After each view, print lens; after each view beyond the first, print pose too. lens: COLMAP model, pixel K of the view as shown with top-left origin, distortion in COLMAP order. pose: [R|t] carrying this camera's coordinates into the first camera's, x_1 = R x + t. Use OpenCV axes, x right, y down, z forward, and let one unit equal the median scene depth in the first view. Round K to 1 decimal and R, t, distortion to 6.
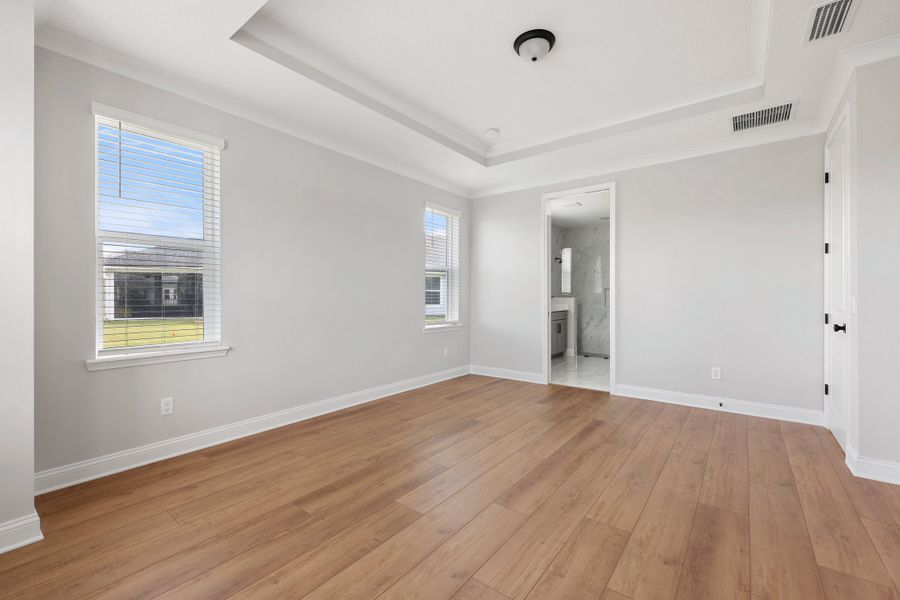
lens RADIAL K [[369.8, 0, 450.4], [0, 369.8, 298.9], [0, 0, 1]] dist [0.002053, 0.000207]
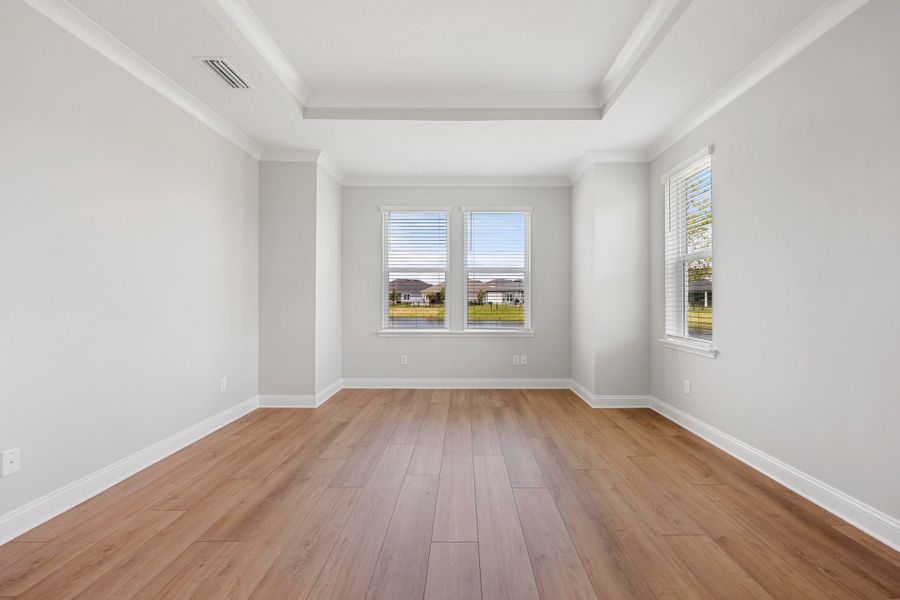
lens RADIAL K [[369.8, 0, 451.1], [0, 369.8, 298.7], [0, 0, 1]] dist [0.002053, 0.000207]
pose [[-0.793085, -0.000593, -0.609110, 0.727512], [-0.002543, 0.999994, 0.002338, -0.007075], [0.609105, 0.003403, -0.793082, 1.772826]]
